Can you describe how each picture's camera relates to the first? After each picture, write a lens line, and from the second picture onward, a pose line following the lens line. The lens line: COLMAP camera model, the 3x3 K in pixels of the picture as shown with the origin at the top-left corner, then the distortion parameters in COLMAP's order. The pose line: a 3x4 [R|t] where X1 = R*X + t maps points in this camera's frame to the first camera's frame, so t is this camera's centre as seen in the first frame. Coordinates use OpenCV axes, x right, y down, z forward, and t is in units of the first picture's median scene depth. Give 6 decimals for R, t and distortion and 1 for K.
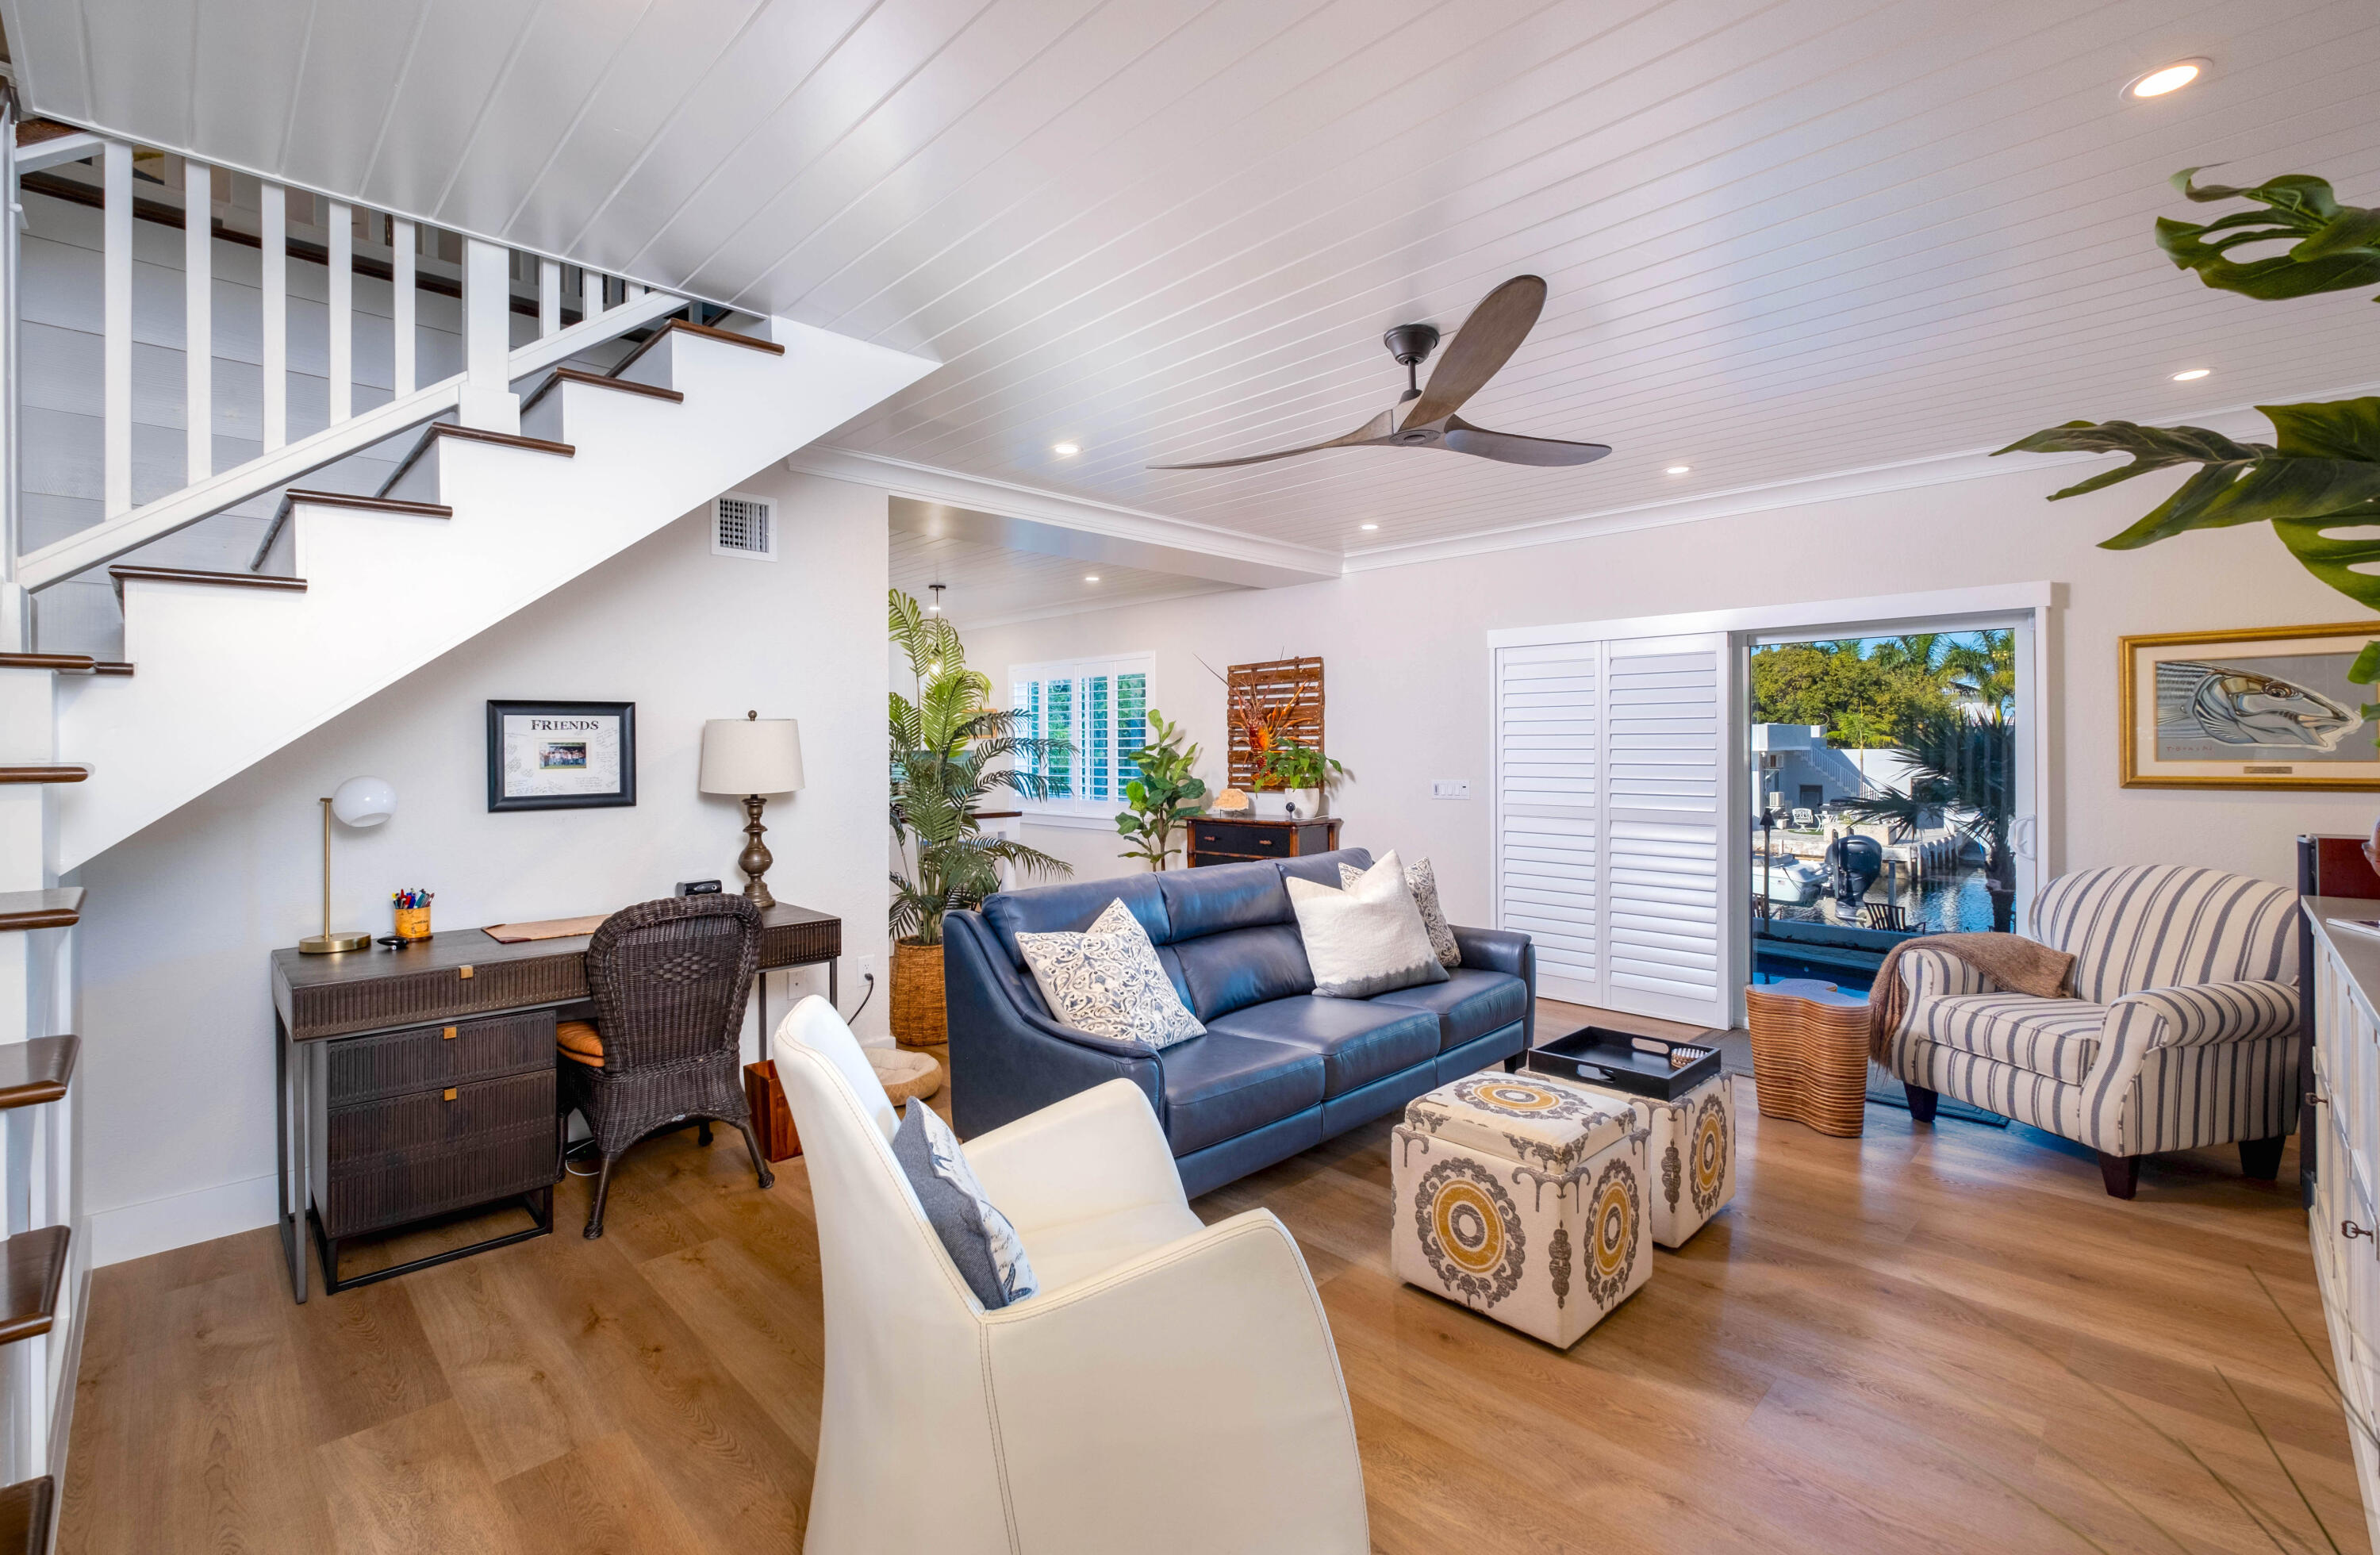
lens RADIAL K [[1024.3, 0, 1188.8], [0, 1024.3, 748.8], [0, 0, 1]] dist [0.000070, -0.000007]
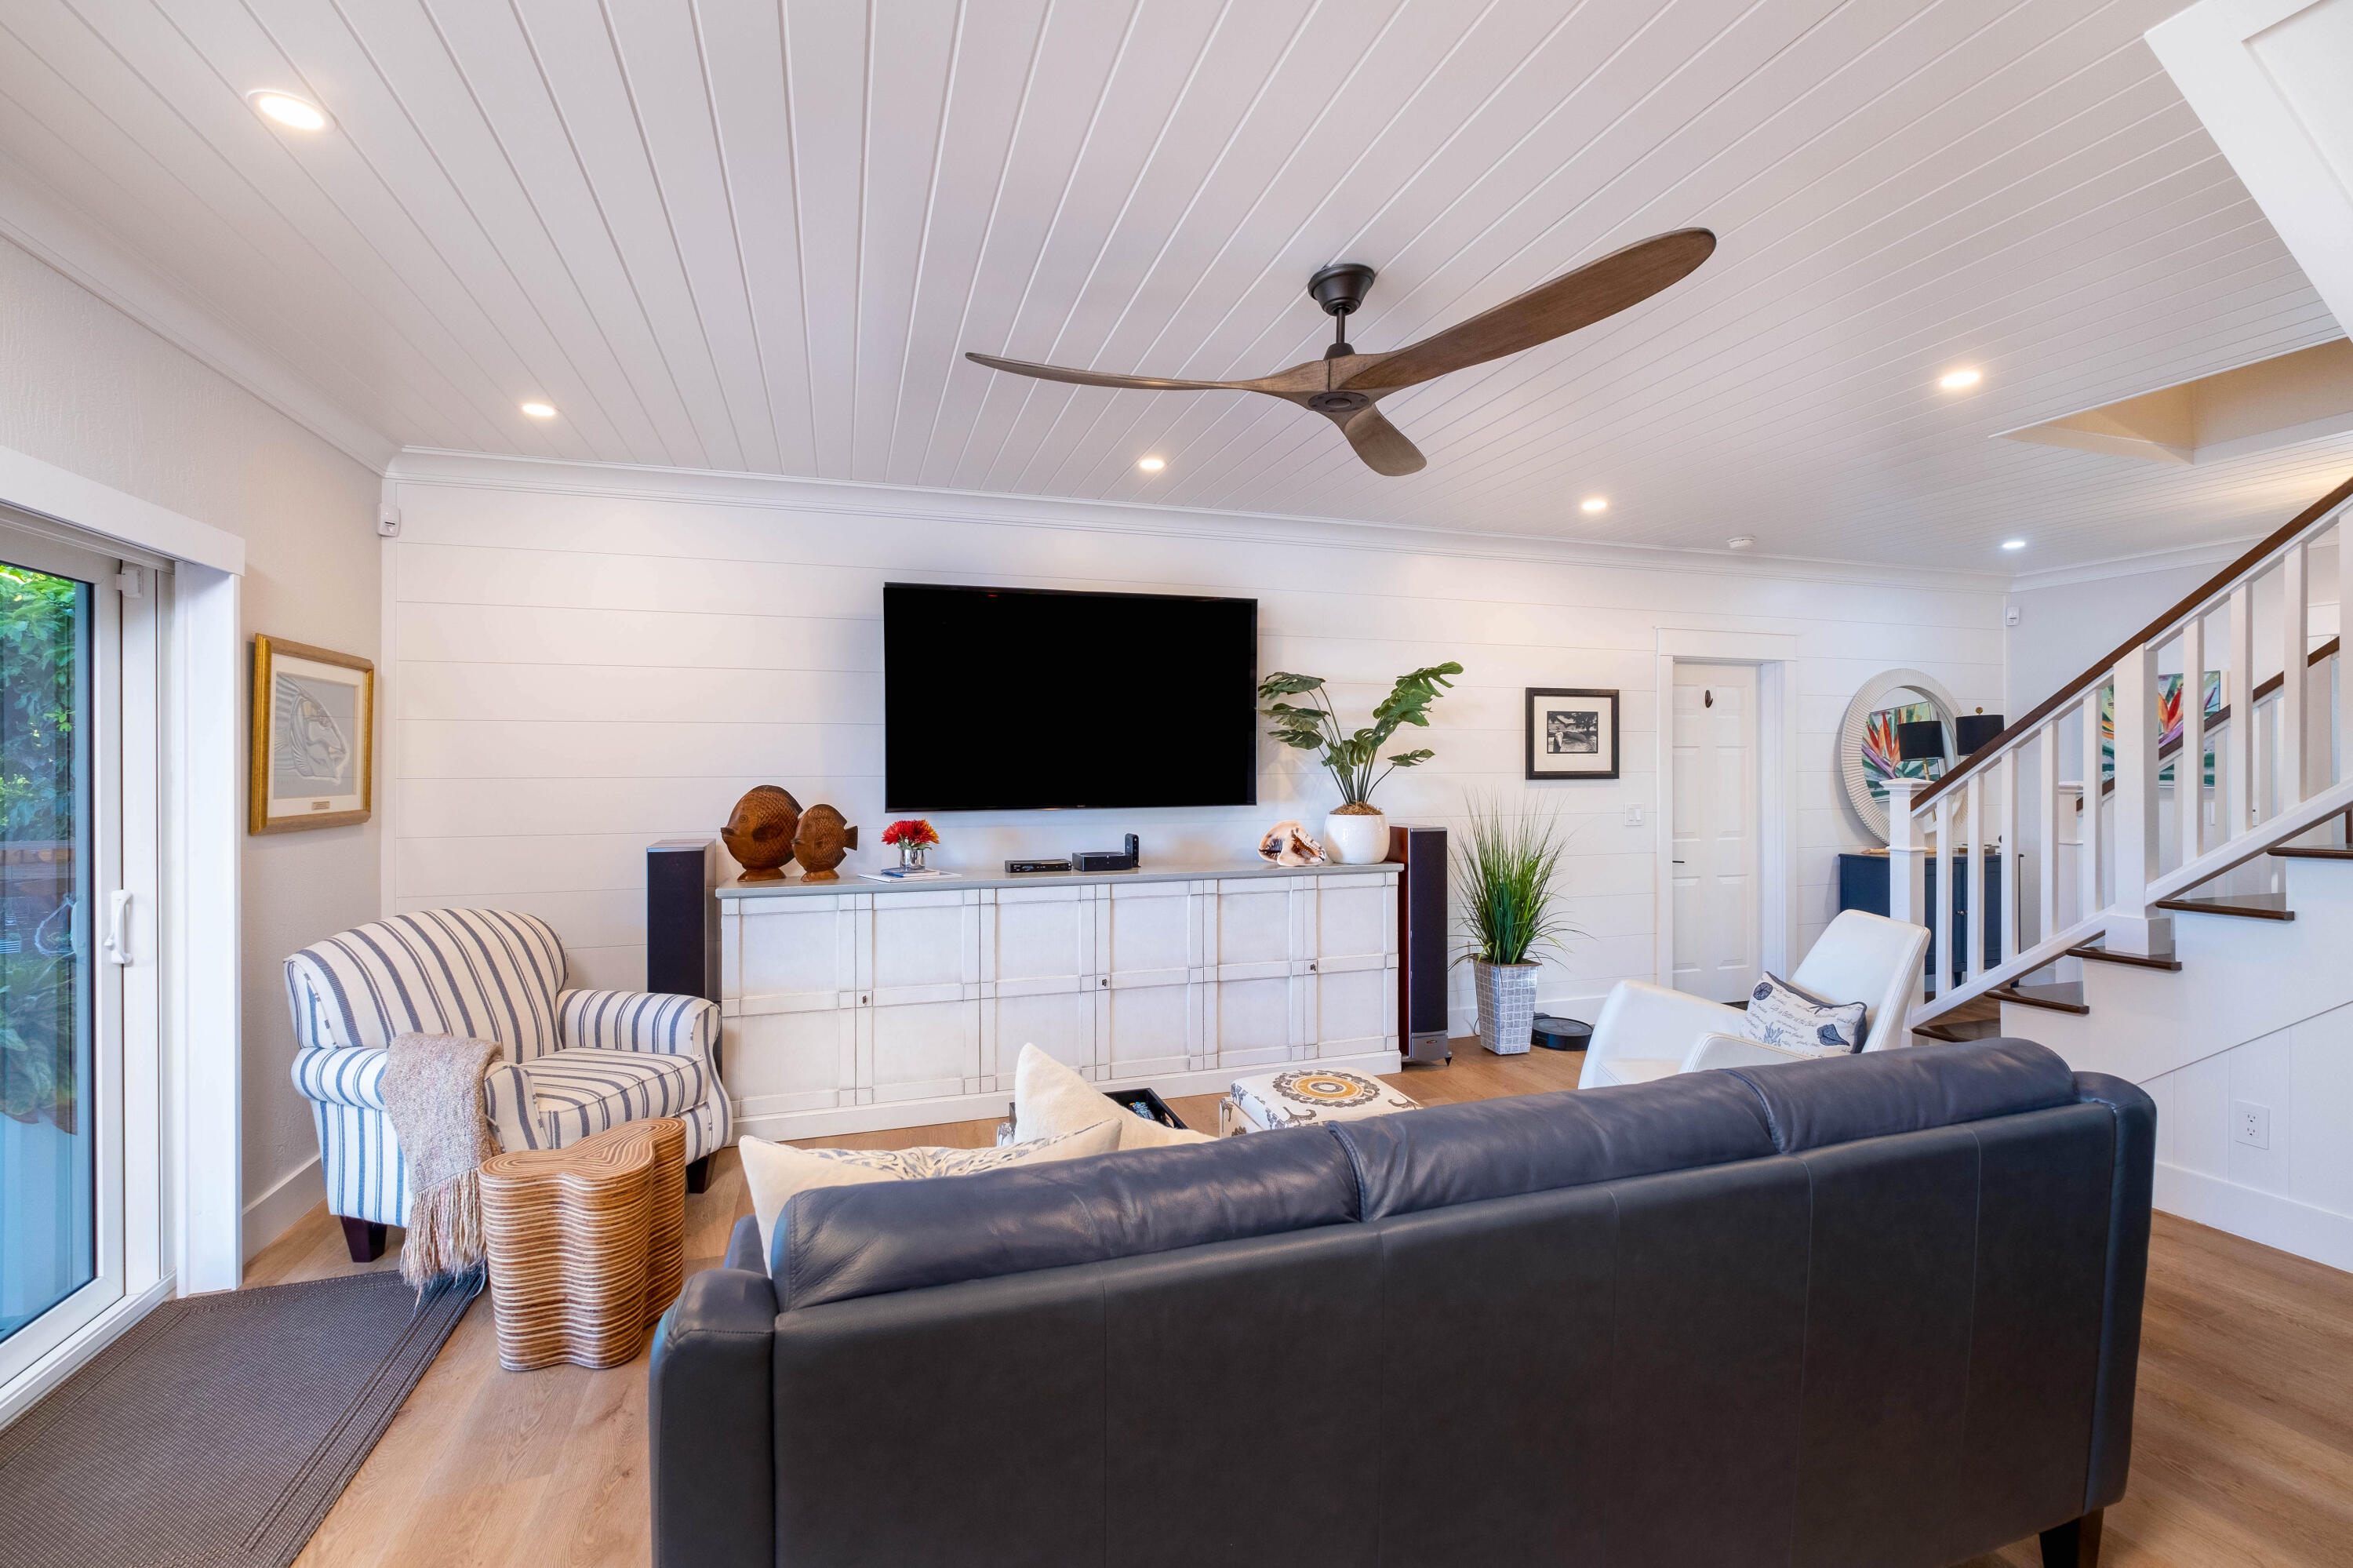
lens RADIAL K [[1032.4, 0, 1168.1], [0, 1032.4, 769.9], [0, 0, 1]] dist [0.000681, 0.000236]
pose [[-0.888110, 0.006813, 0.459581, -0.045102], [0.007316, 0.999973, -0.000687, -0.006480], [-0.459574, 0.002752, -0.888135, 2.072214]]
